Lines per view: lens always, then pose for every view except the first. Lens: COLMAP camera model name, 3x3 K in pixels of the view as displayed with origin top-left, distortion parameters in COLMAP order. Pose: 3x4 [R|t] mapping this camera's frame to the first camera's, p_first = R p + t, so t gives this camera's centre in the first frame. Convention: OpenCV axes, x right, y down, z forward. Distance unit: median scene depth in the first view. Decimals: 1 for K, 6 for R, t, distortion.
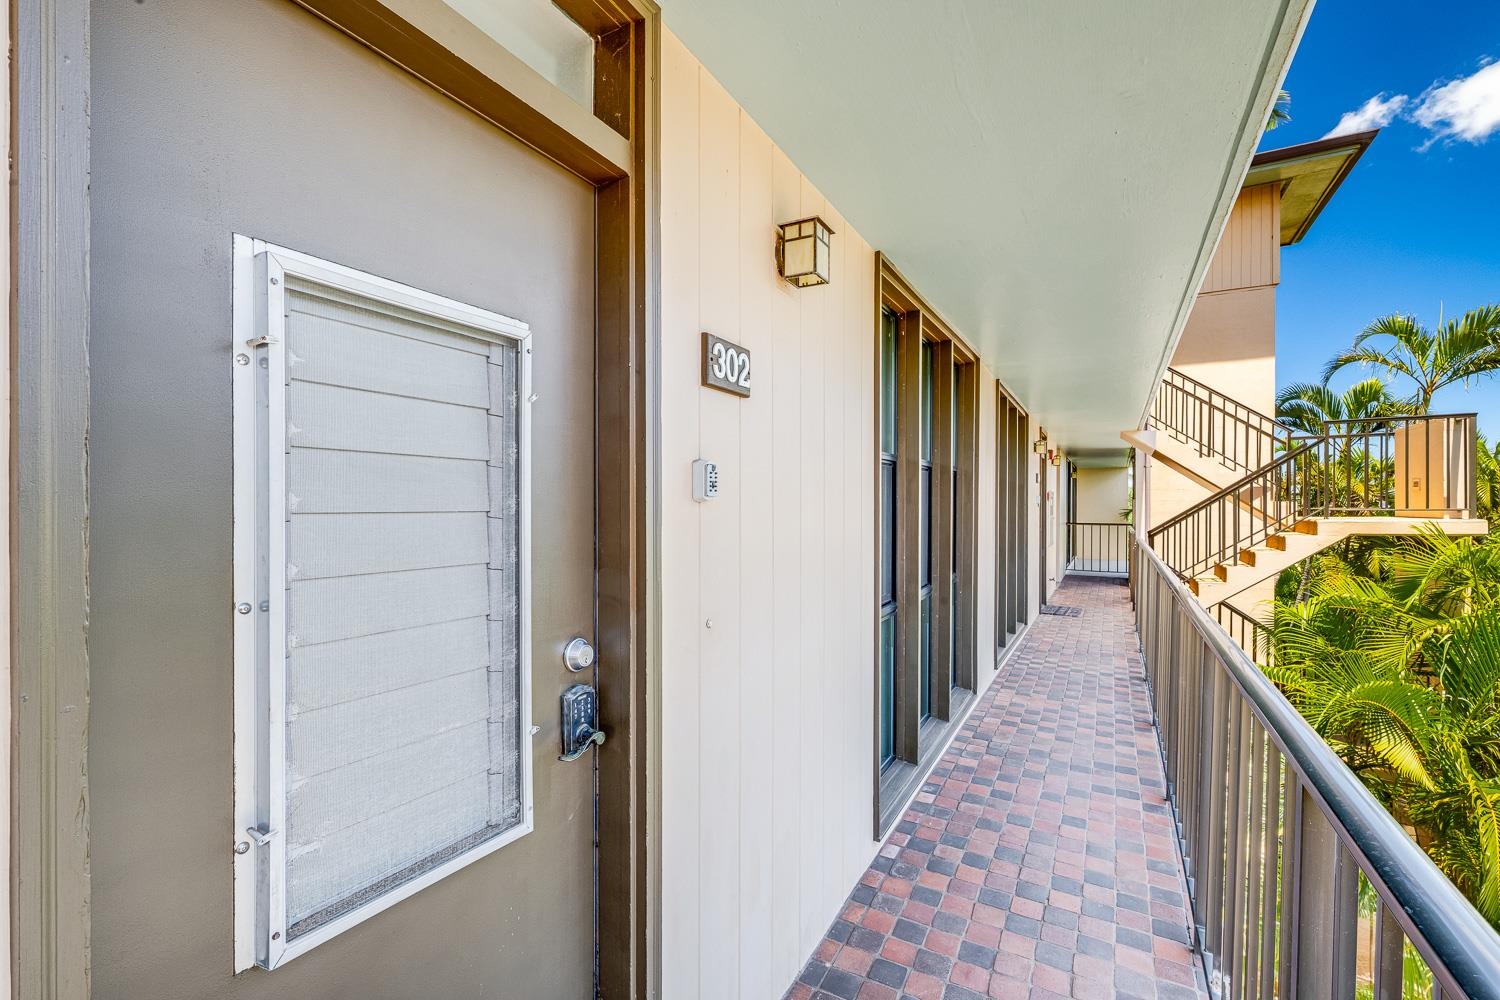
lens RADIAL K [[632.5, 0, 747.8], [0, 632.5, 507.5], [0, 0, 1]] dist [0.001770, 0.000101]
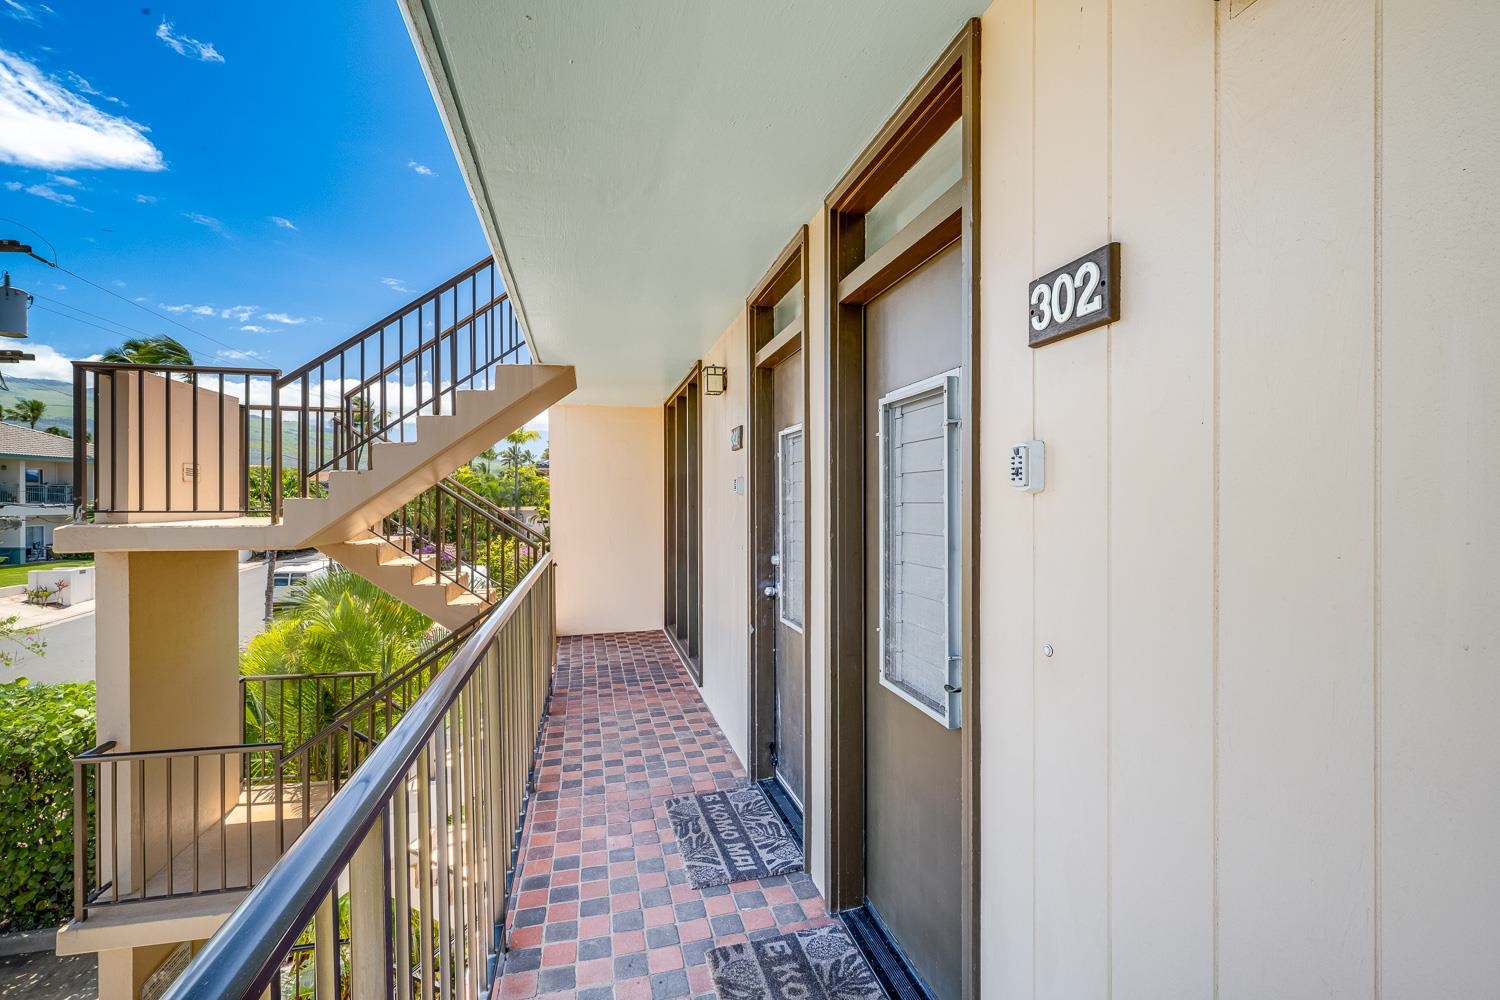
lens RADIAL K [[694.6, 0, 748.5], [0, 694.6, 501.1], [0, 0, 1]] dist [0.000317, 0.000017]
pose [[-0.745135, 0.009251, -0.666850, 0.766733], [0.006492, 0.999957, 0.006618, -0.006010], [0.666882, 0.000603, -0.745163, 1.365642]]
